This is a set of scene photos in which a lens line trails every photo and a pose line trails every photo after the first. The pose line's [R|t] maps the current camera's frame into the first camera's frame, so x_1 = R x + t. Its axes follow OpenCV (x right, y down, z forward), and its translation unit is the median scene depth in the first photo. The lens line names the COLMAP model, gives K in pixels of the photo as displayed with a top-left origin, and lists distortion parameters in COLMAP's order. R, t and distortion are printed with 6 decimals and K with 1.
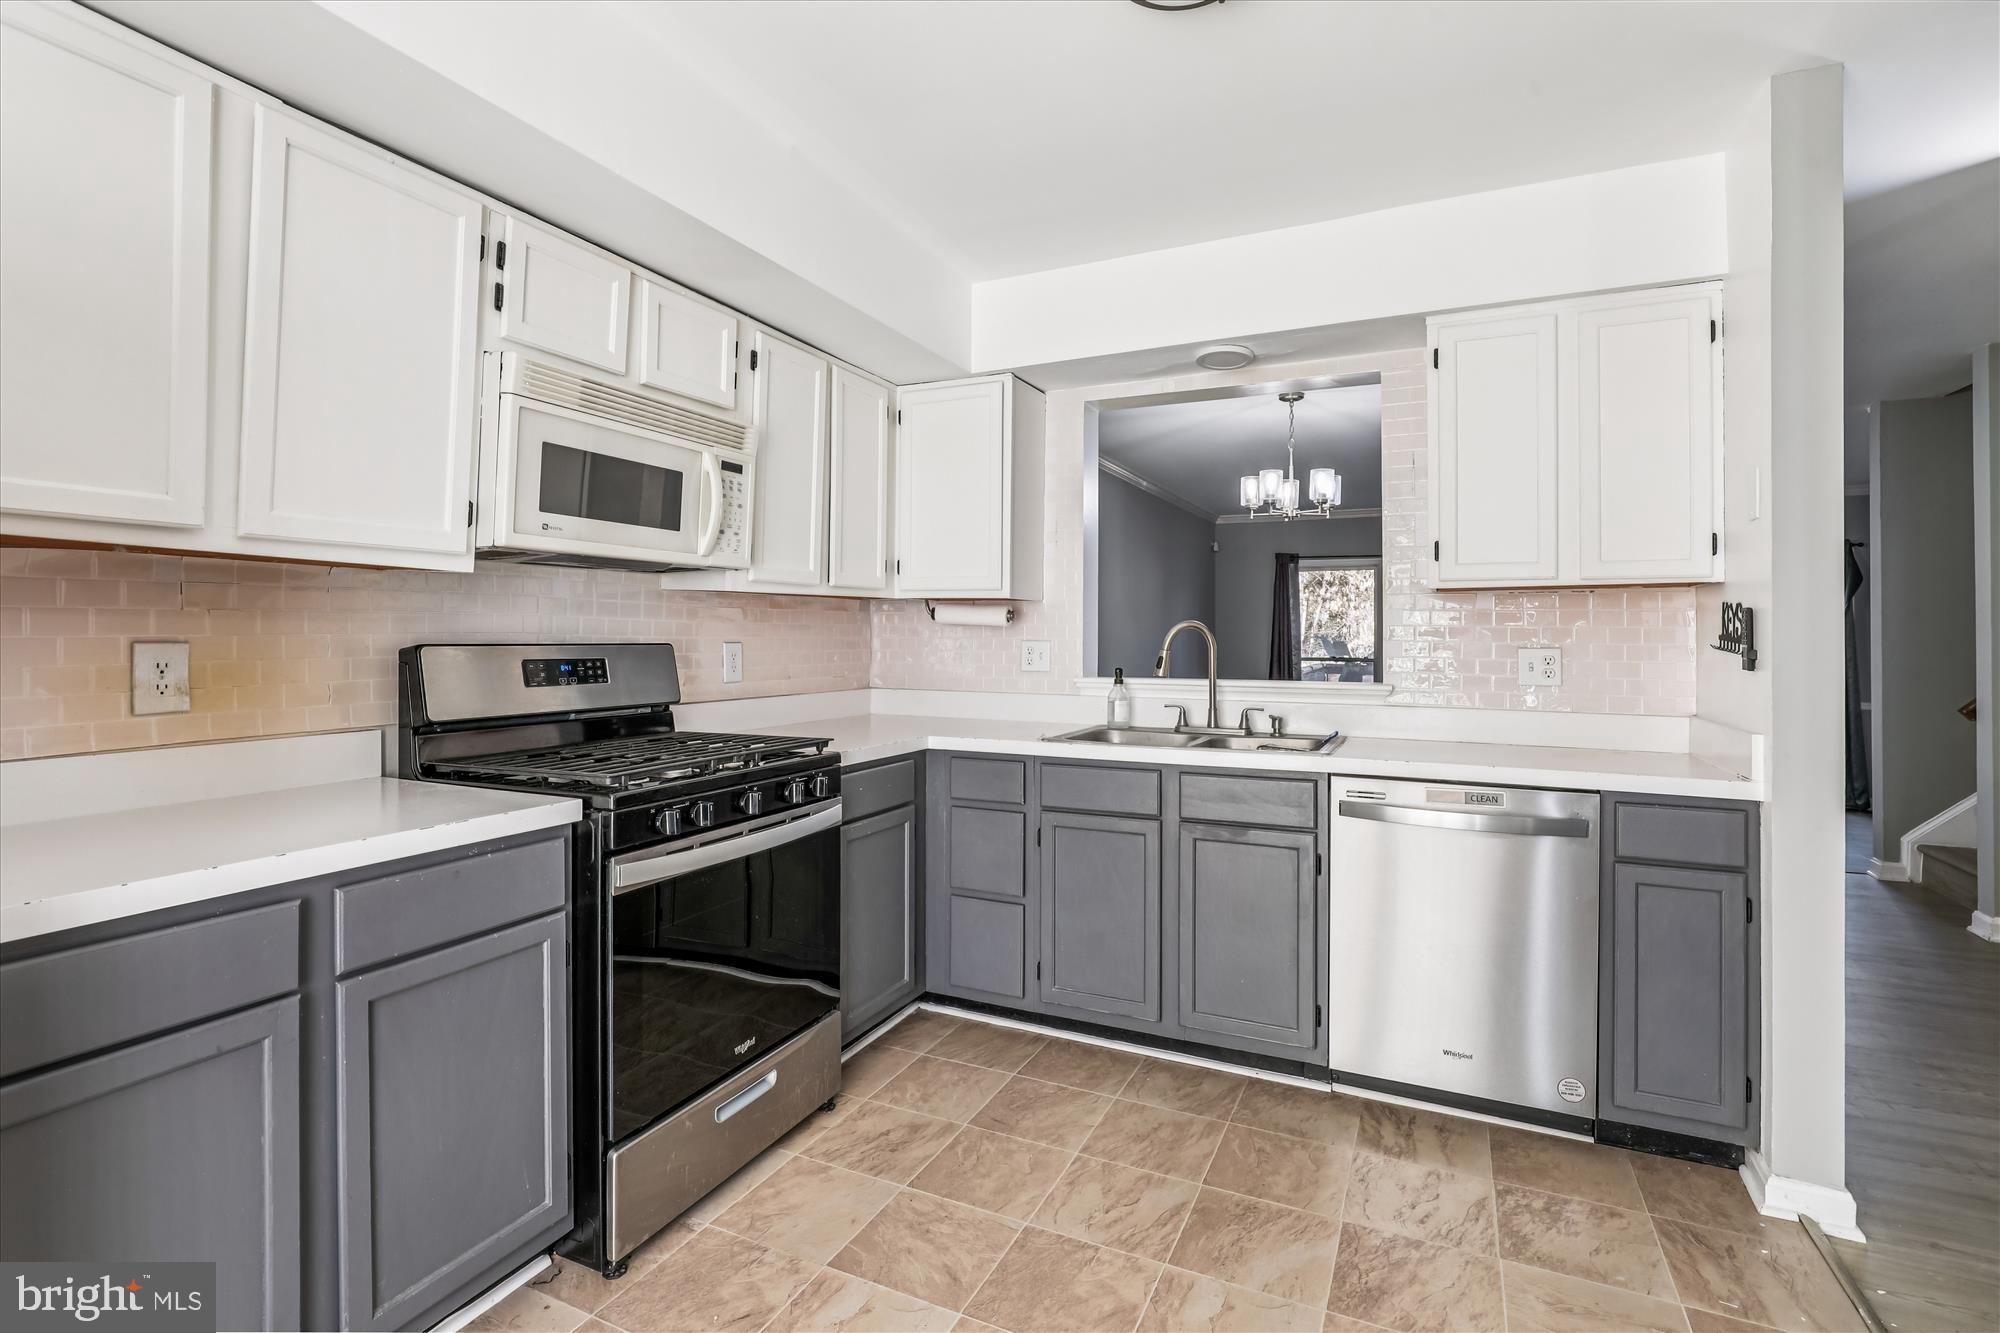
lens RADIAL K [[923.2, 0, 992.0], [0, 923.2, 628.4], [0, 0, 1]] dist [-0.028434, -0.000098]
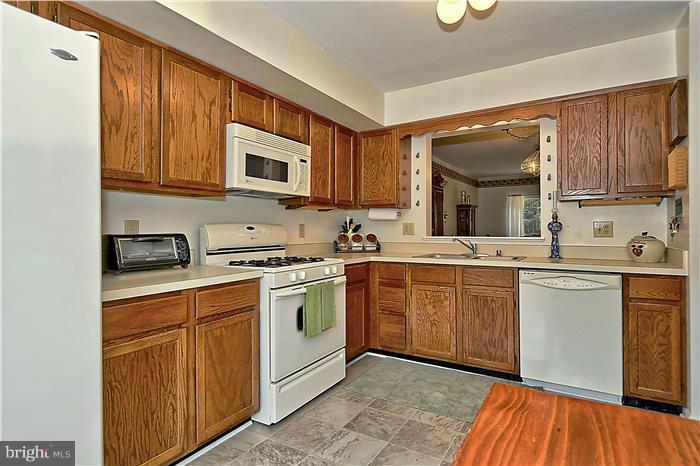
lens RADIAL K [[374.9, 0, 351.4], [0, 374.9, 229.4], [0, 0, 1]] dist [0.004110, -0.001315]
pose [[0.995944, -0.005693, -0.089795, -0.034793], [0.006806, 0.999904, 0.012092, 0.033962], [0.089718, -0.012654, 0.995887, -0.194417]]
